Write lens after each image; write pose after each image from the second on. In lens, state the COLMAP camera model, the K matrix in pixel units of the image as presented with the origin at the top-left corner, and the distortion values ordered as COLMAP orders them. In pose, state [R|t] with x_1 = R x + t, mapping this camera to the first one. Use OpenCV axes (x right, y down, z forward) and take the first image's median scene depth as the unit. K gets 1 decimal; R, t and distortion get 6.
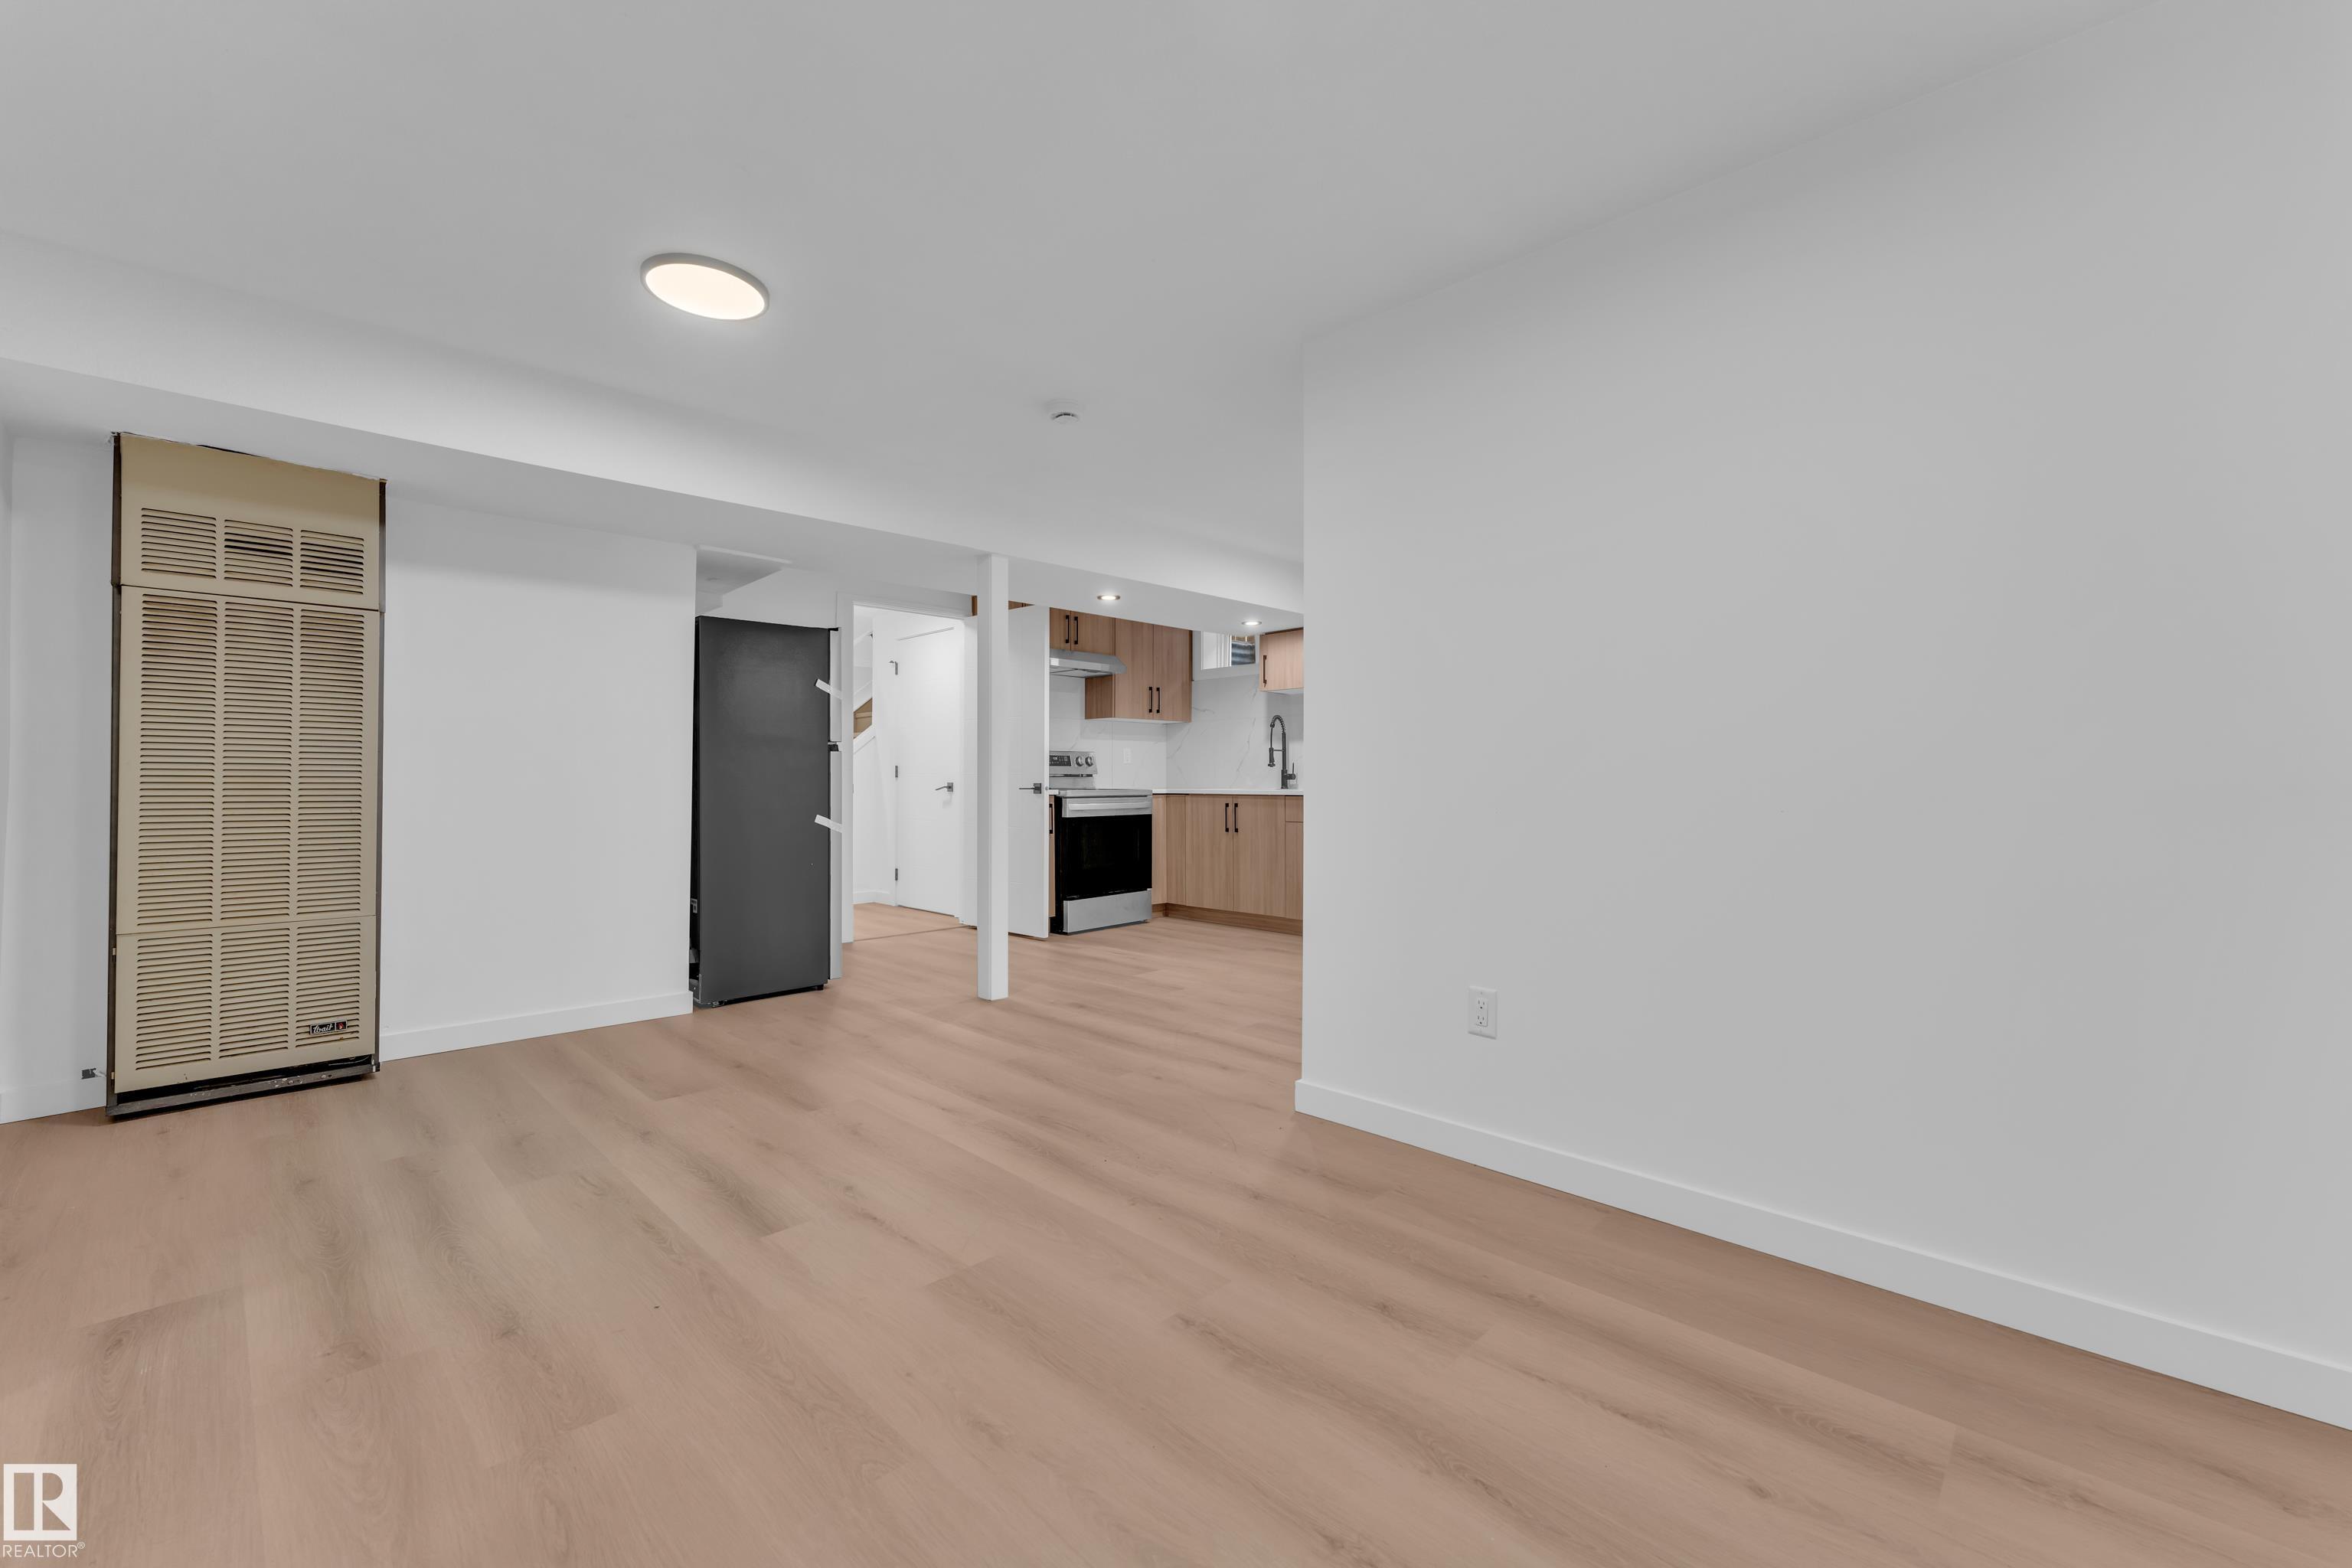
lens RADIAL K [[949.3, 0, 1175.5], [0, 949.3, 779.2], [0, 0, 1]] dist [-0.001031, -0.000134]
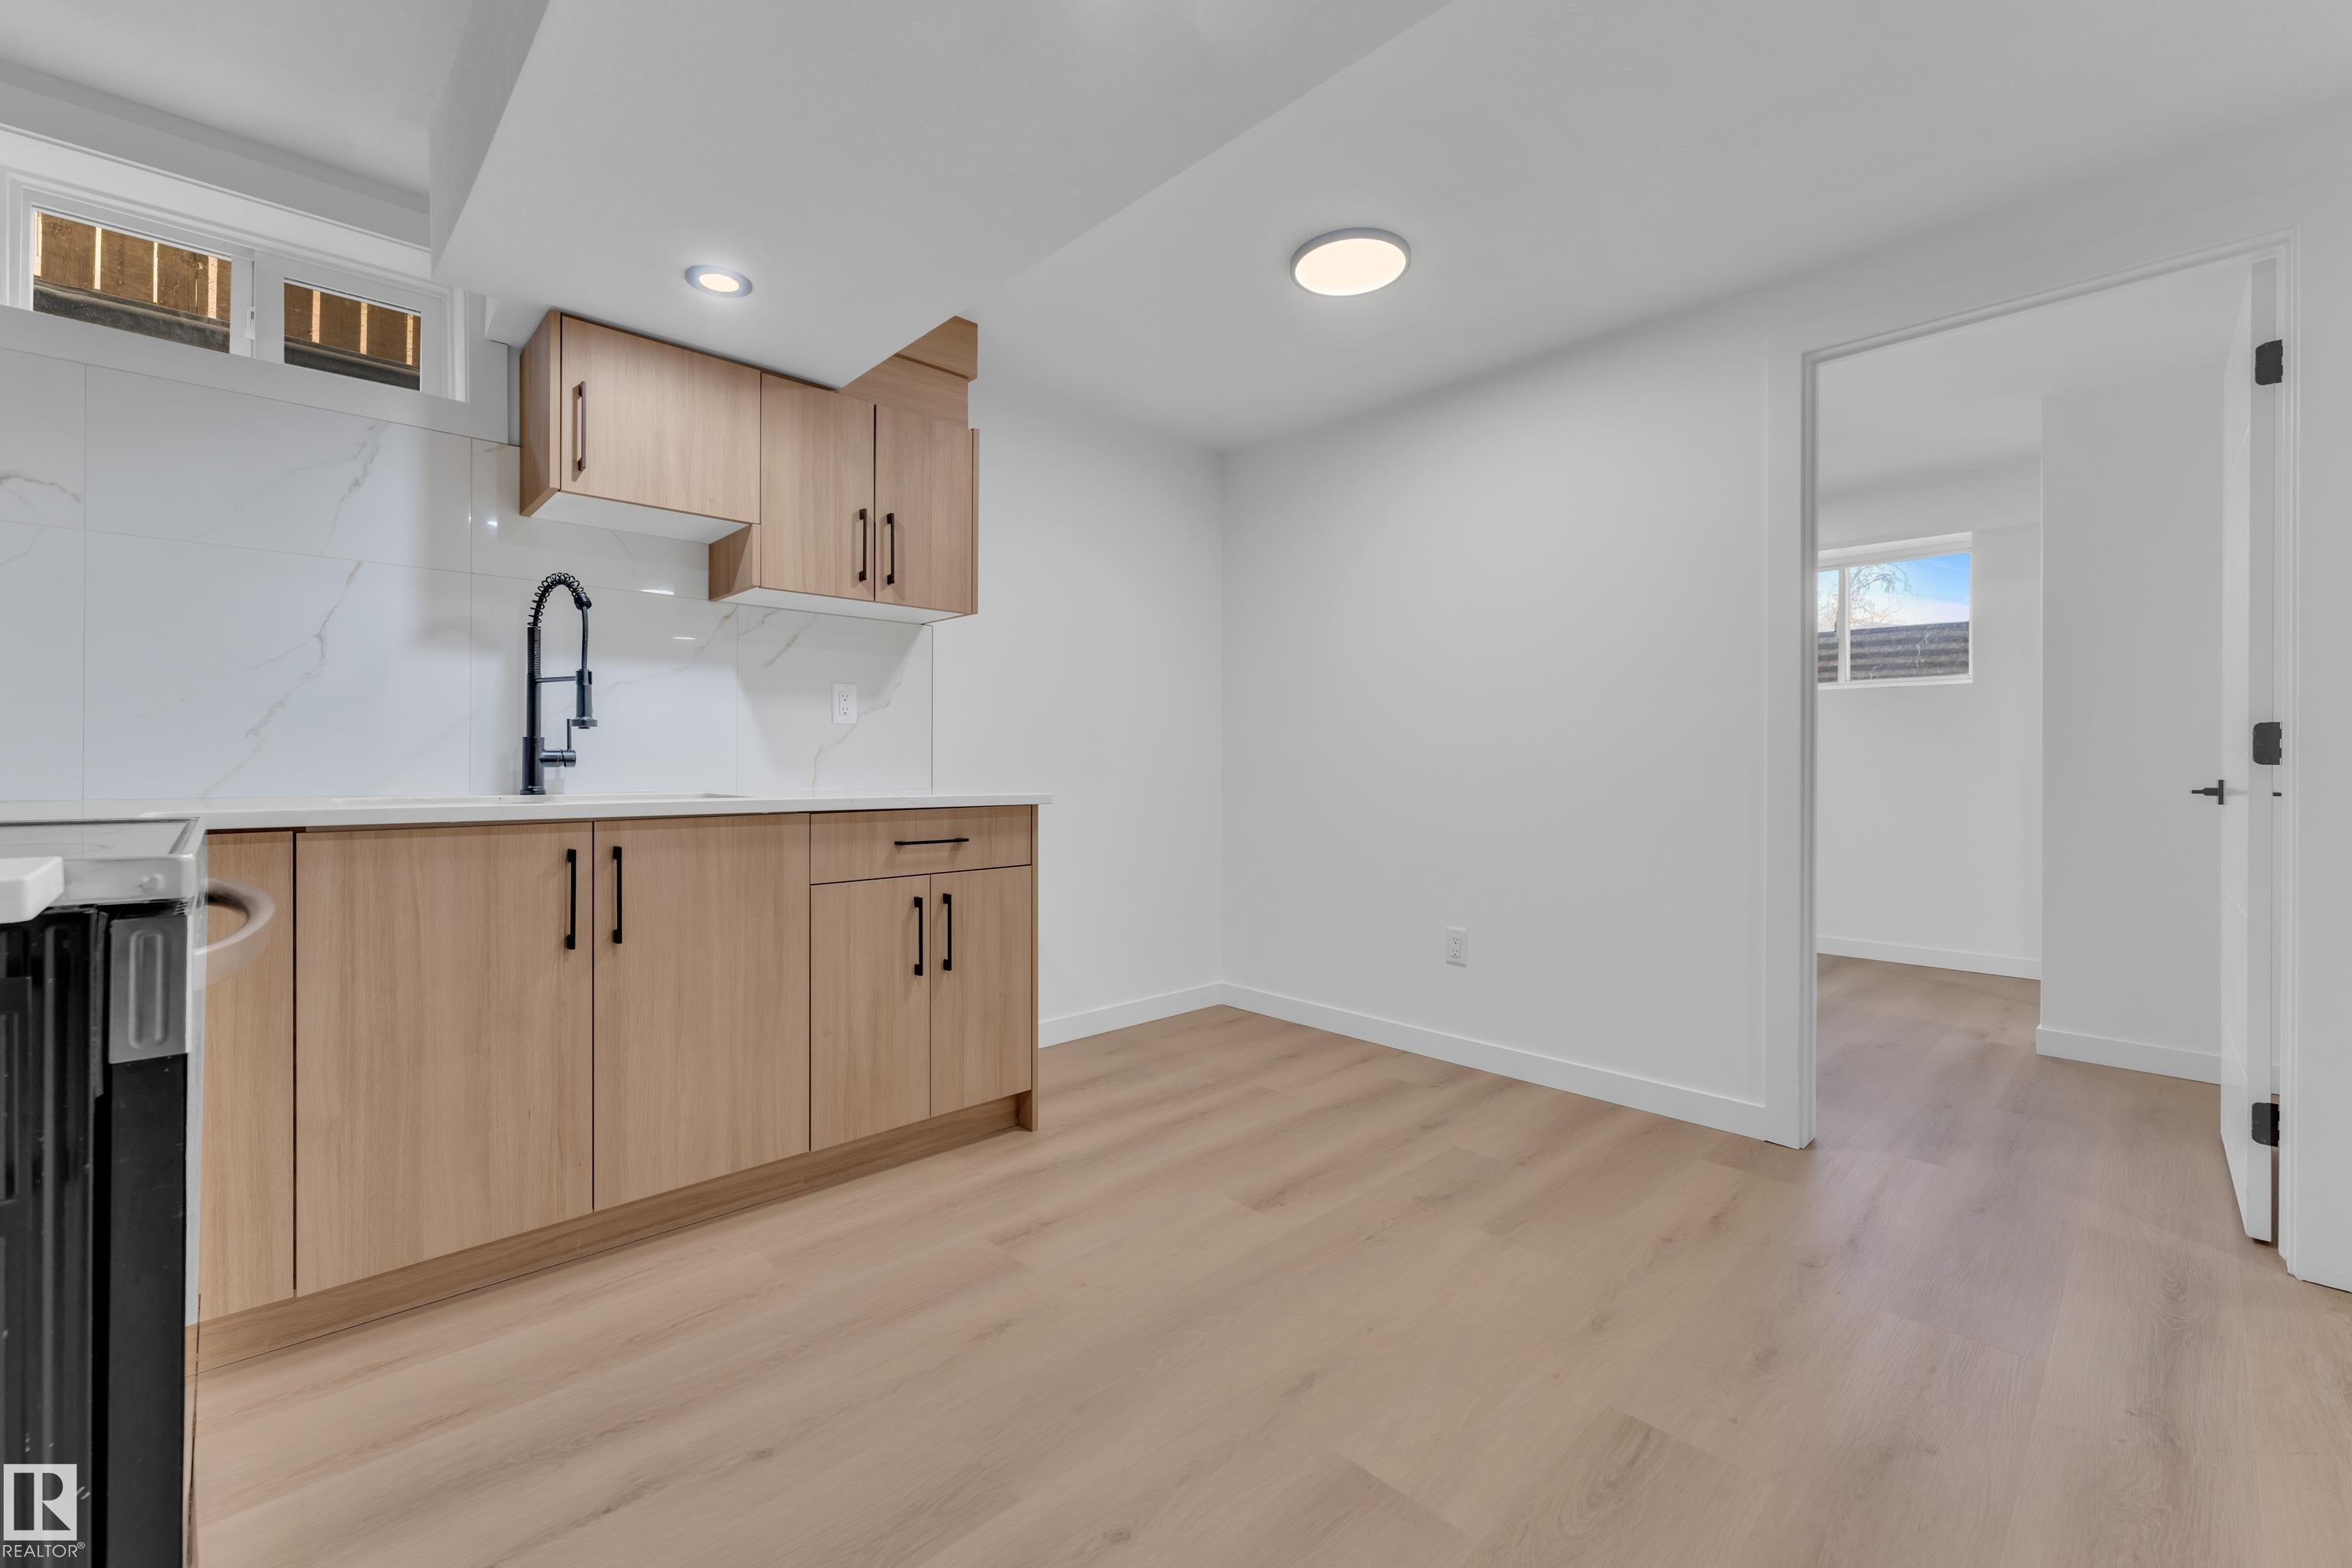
lens RADIAL K [[963.3, 0, 1171.8], [0, 963.3, 767.2], [0, 0, 1]] dist [0.010561, -0.000075]
pose [[0.066199, -0.003096, 0.997802, -0.551767], [-0.001933, 0.999993, 0.003231, -0.002984], [-0.997805, -0.002142, 0.066192, 1.938329]]
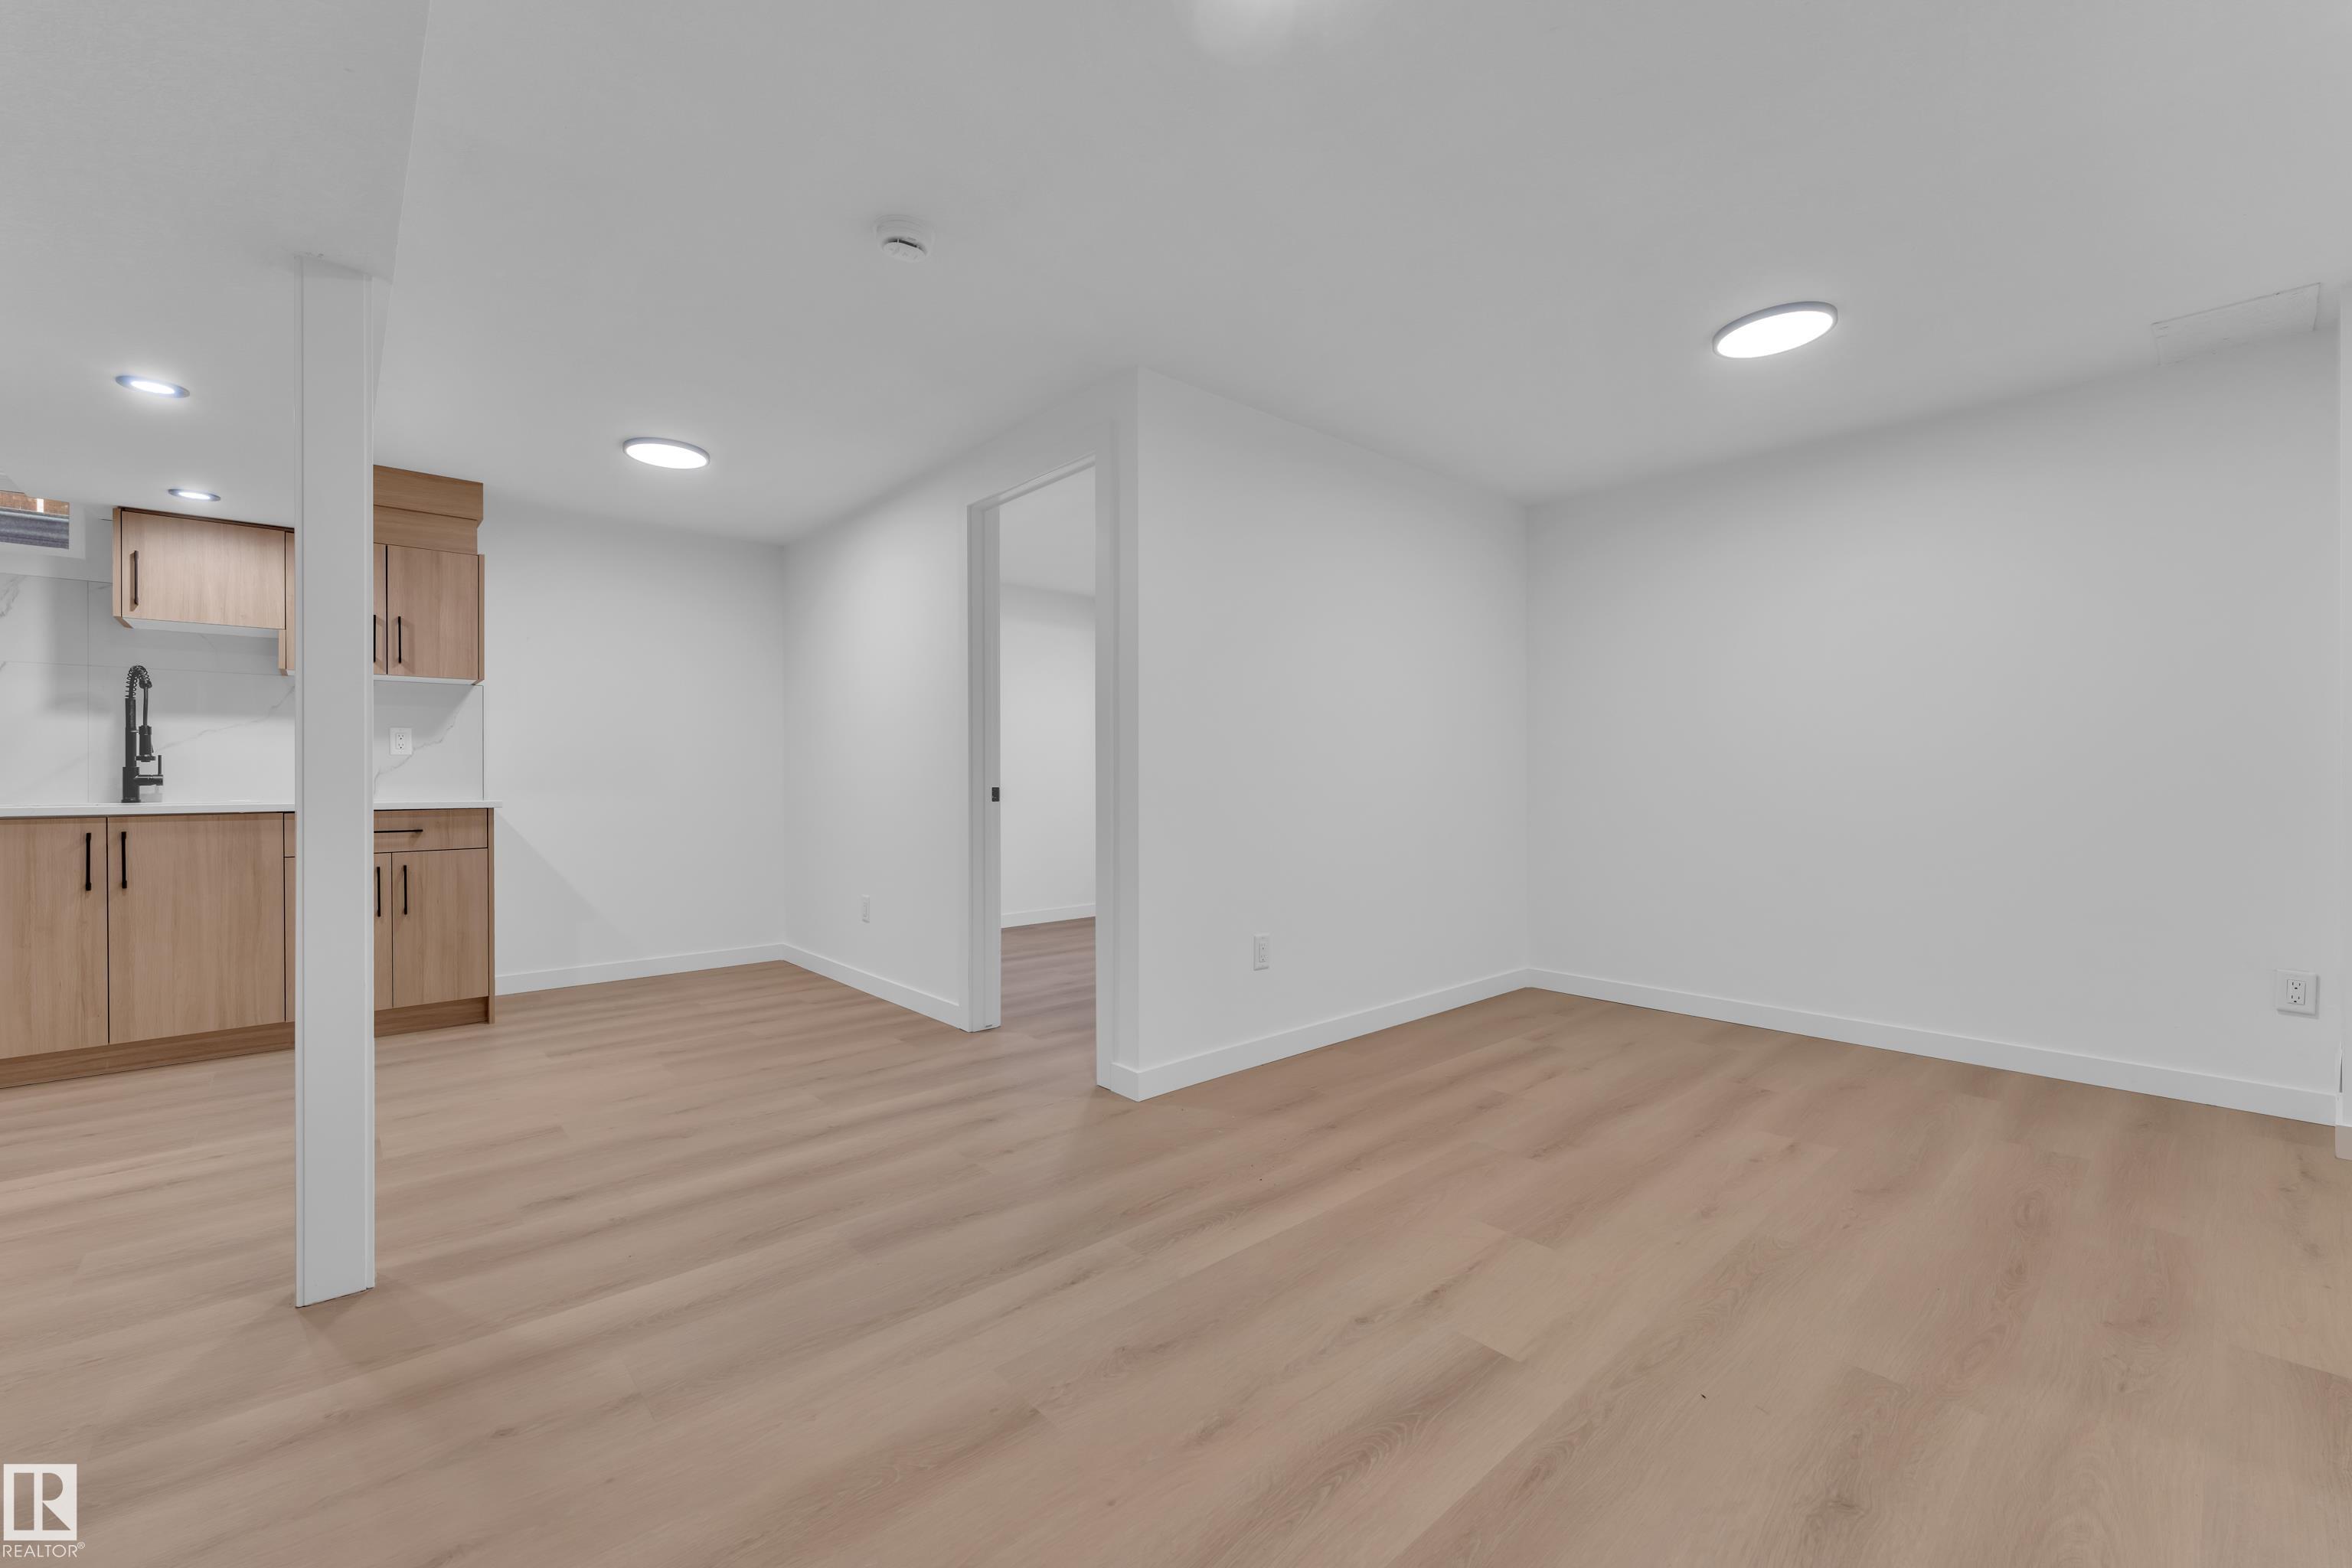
lens RADIAL K [[949.3, 0, 1175.5], [0, 949.3, 779.2], [0, 0, 1]] dist [-0.001031, -0.000134]
pose [[0.073031, -0.002160, 0.997327, -0.974049], [0.005358, 0.999984, 0.001773, -0.003053], [-0.997315, 0.005214, 0.073041, 0.957687]]
